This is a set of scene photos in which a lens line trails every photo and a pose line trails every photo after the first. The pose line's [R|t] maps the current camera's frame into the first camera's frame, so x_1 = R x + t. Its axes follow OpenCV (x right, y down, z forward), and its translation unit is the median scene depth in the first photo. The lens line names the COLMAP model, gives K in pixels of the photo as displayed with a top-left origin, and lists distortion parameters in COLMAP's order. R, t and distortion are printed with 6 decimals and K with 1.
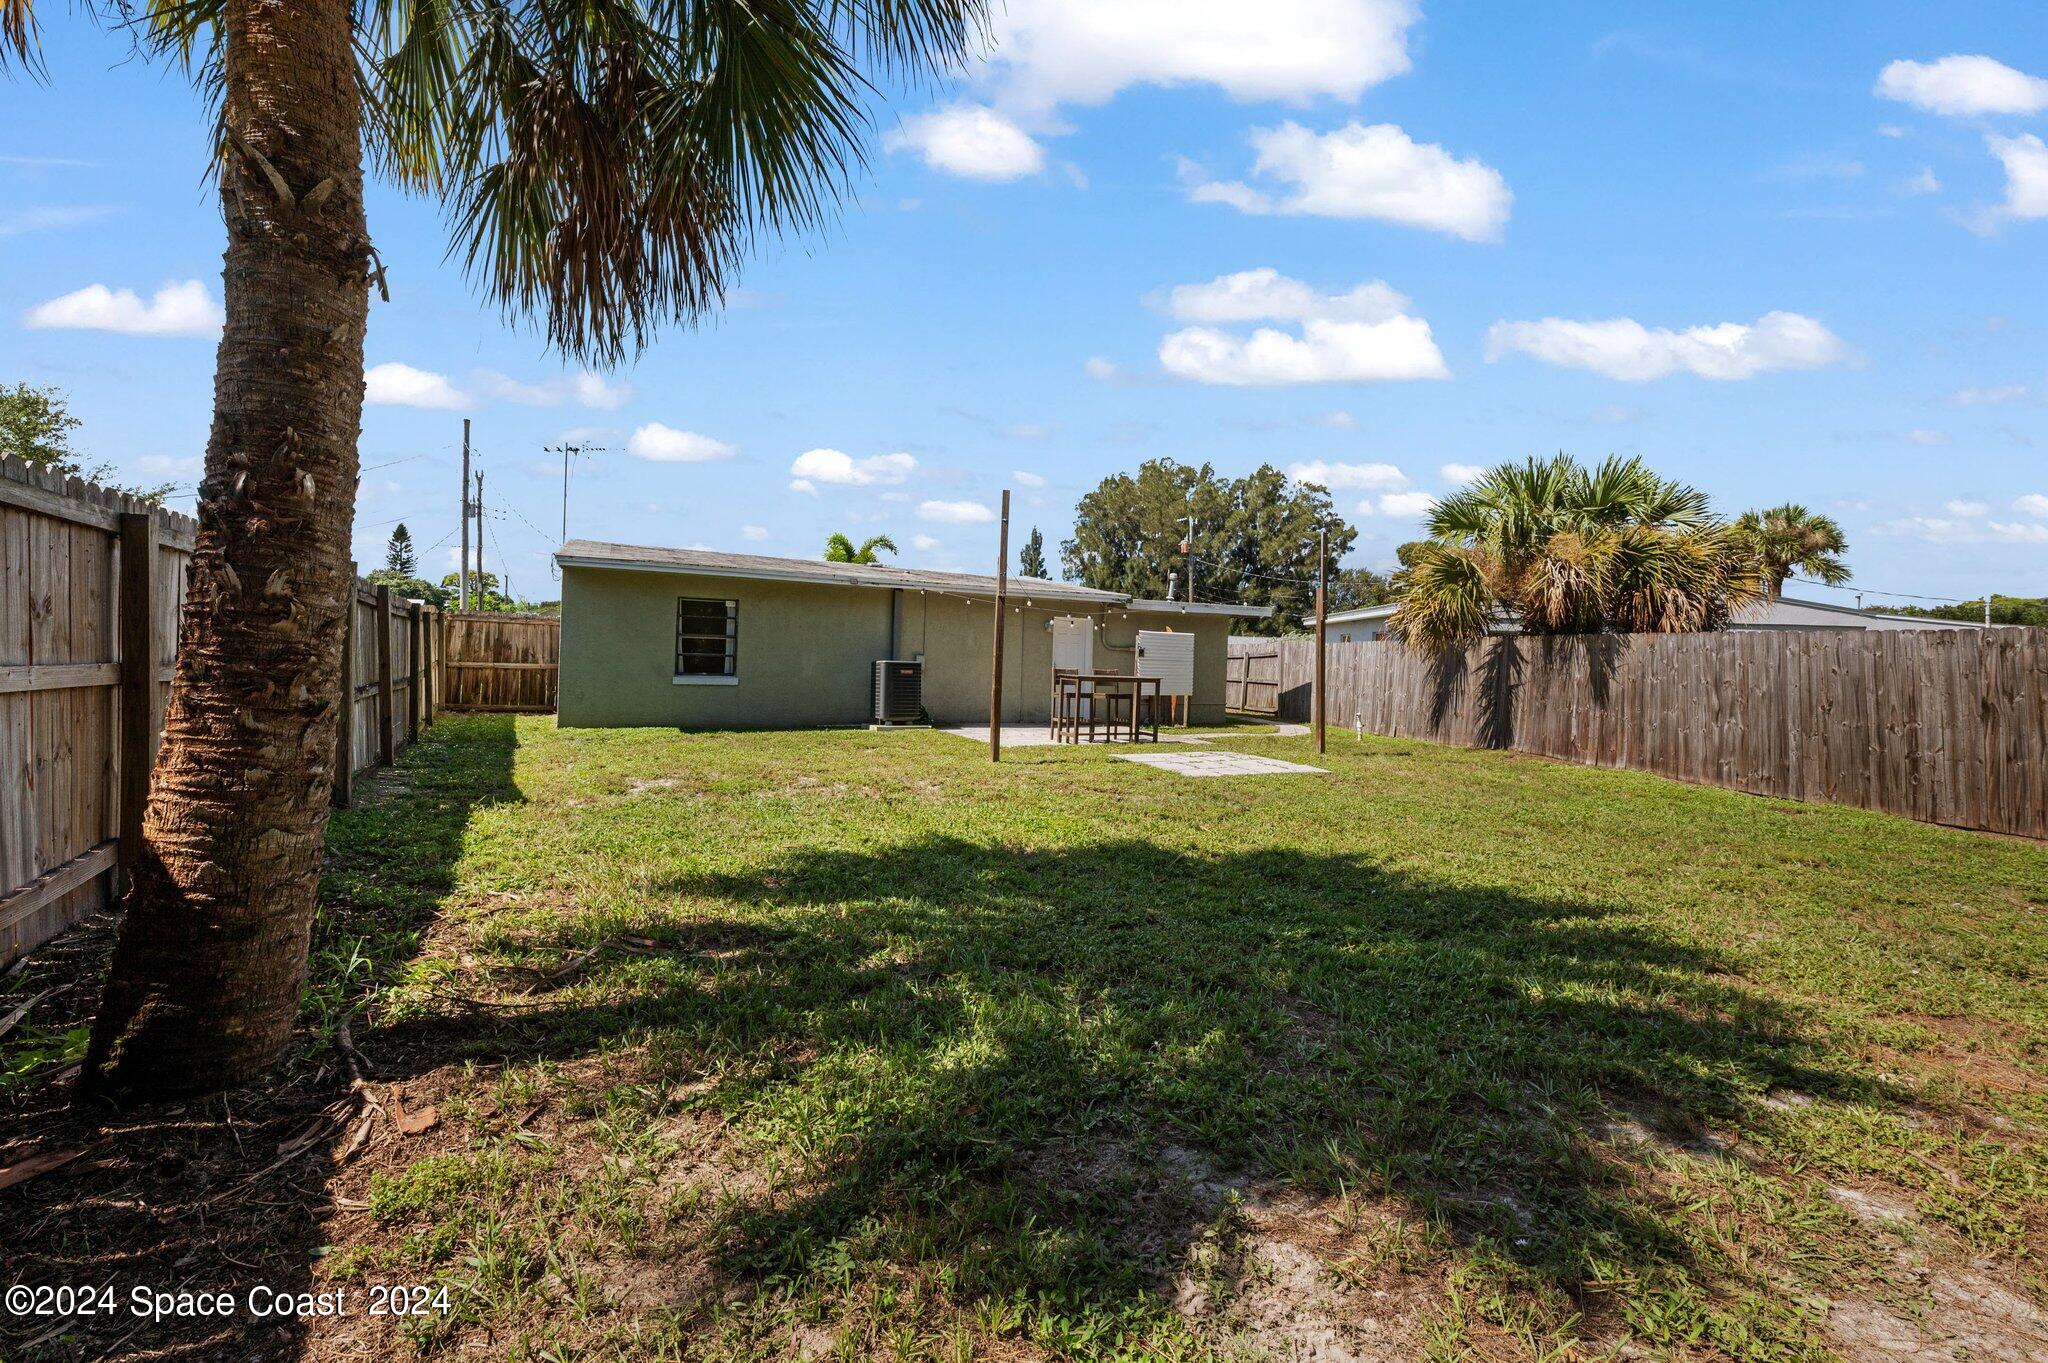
lens RADIAL K [[830.9, 0, 1033.0], [0, 830.9, 647.8], [0, 0, 1]] dist [0.000411, -0.000111]
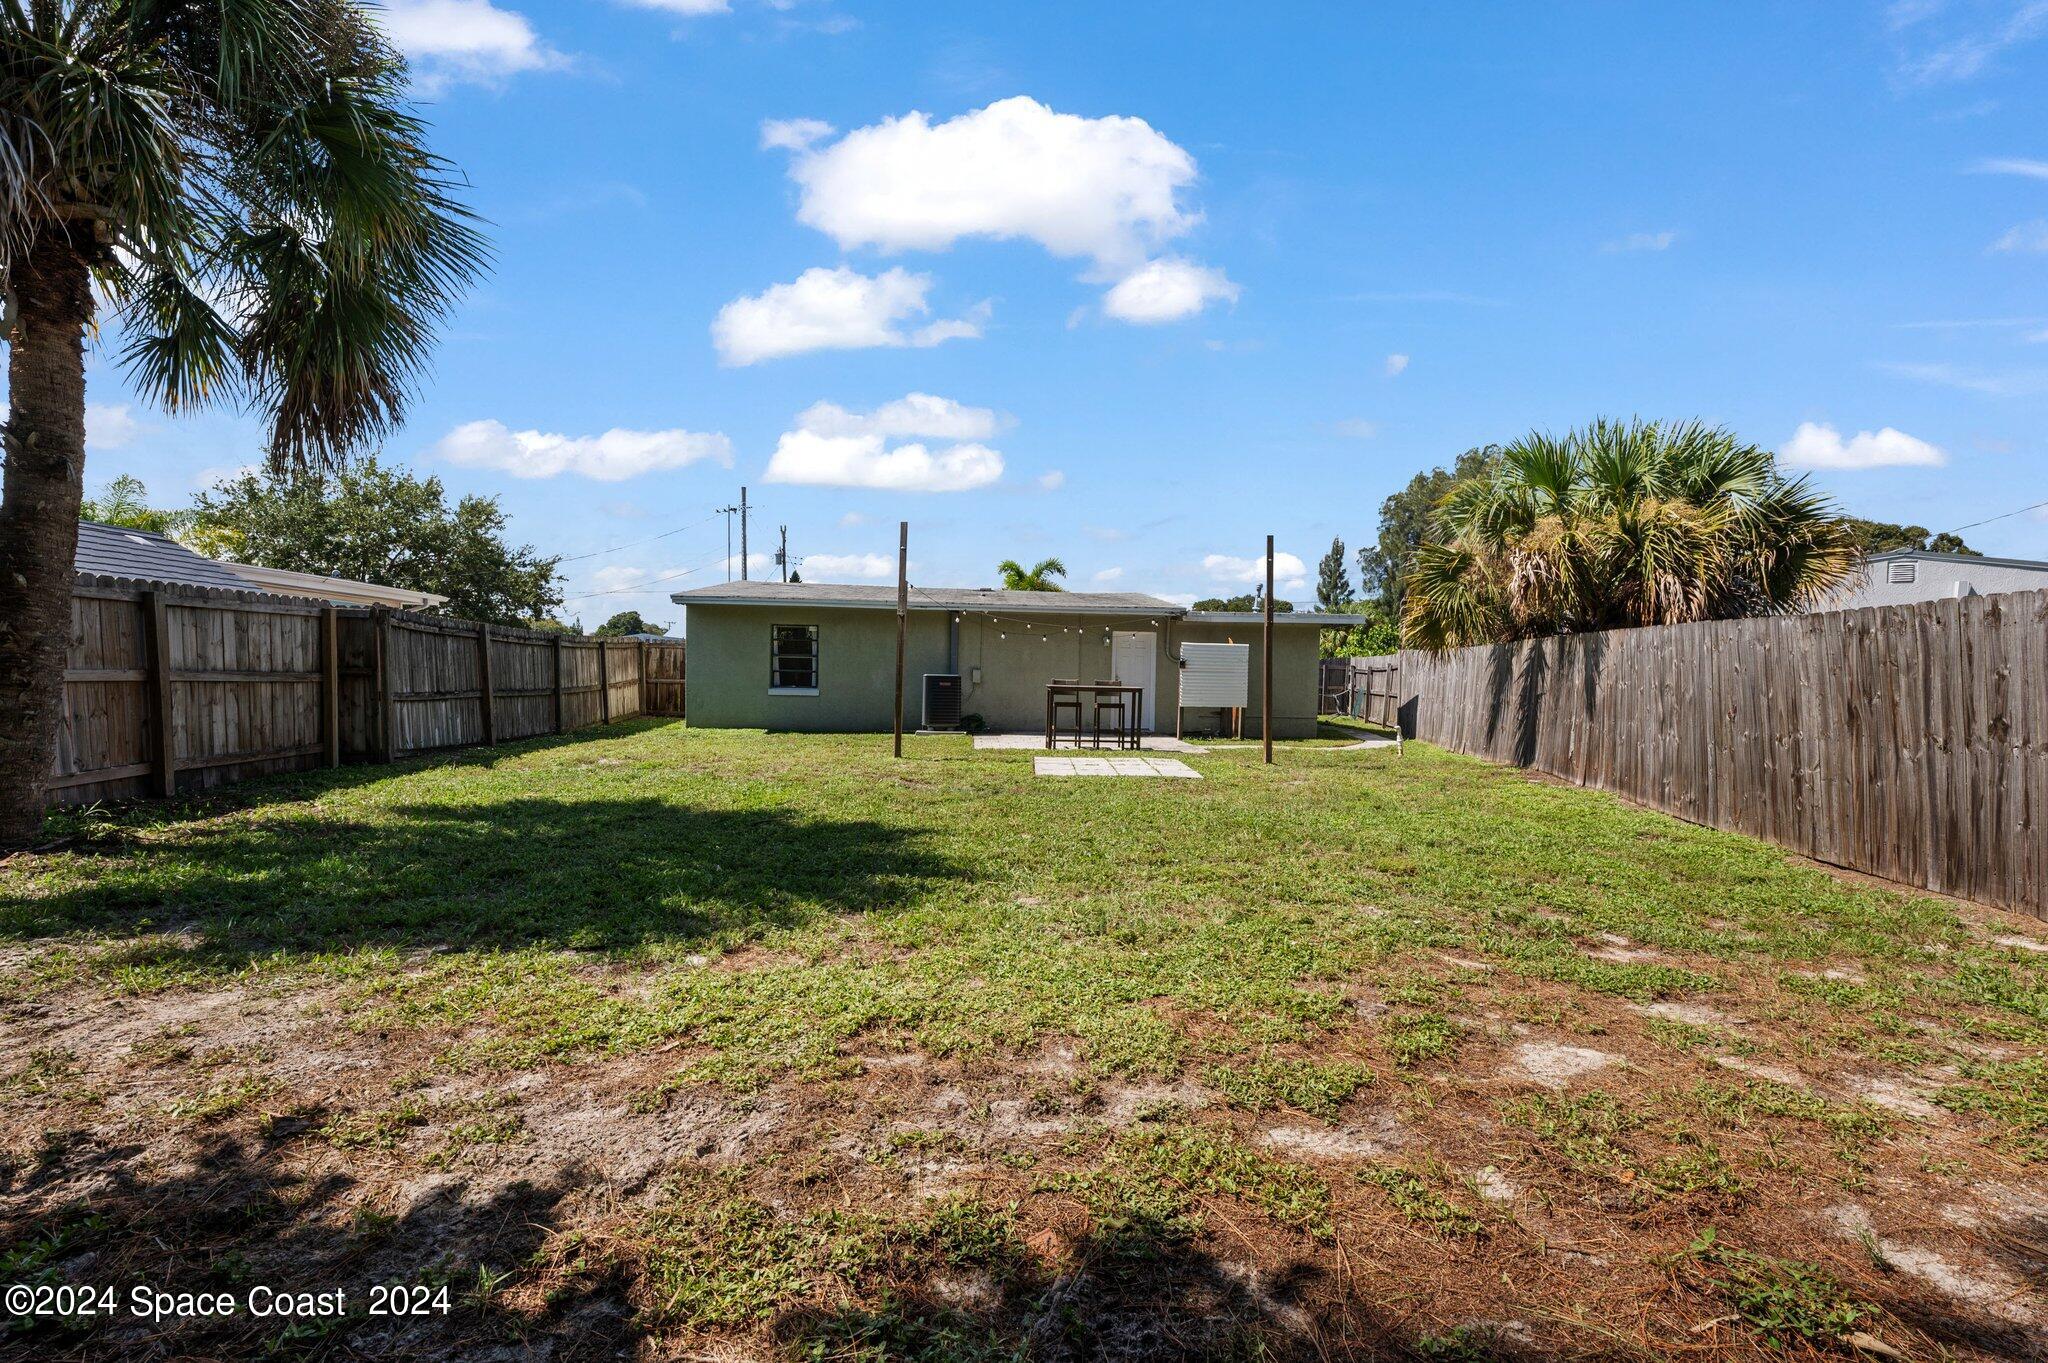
lens RADIAL K [[826.4, 0, 1024.0], [0, 826.4, 681.5], [0, 0, 1]] dist [0.000046, -0.000024]
pose [[0.928495, -0.007155, -0.371275, 0.501044], [0.013371, 0.999810, 0.014170, 0.015224], [0.371103, -0.018121, 0.928415, -0.005323]]
